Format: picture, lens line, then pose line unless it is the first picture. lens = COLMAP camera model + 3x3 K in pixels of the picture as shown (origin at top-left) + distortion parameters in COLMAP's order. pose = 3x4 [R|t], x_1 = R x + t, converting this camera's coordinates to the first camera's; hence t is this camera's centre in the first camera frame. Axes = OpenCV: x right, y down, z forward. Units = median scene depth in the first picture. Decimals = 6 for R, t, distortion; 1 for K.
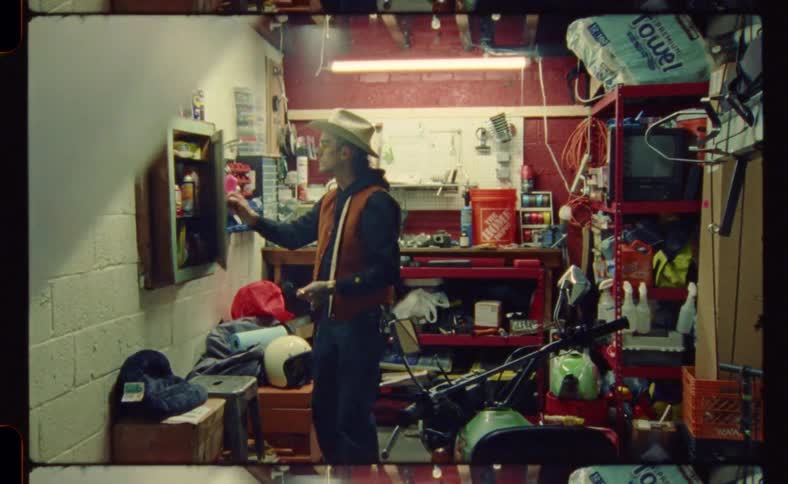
lens RADIAL K [[906.6, 0, 390.0], [0, 906.6, 238.3], [0, 0, 1]] dist [0.024330, 0.000000]
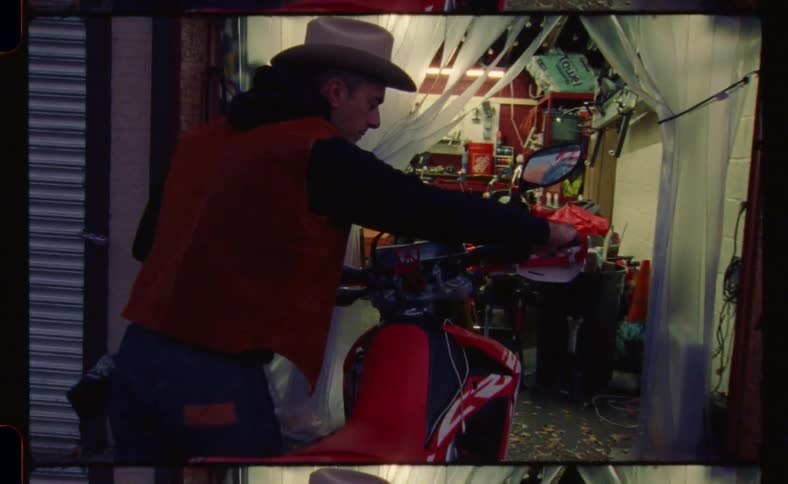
lens RADIAL K [[906.6, 0, 400.6], [0, 906.6, 246.0], [0, 0, 1]] dist [0.024330, 0.000000]
pose [[0.996747, 0.055295, 0.058627, -0.138386], [-0.057560, 0.997631, 0.037669, 0.090214], [-0.056405, -0.040921, 0.997569, -0.786121]]
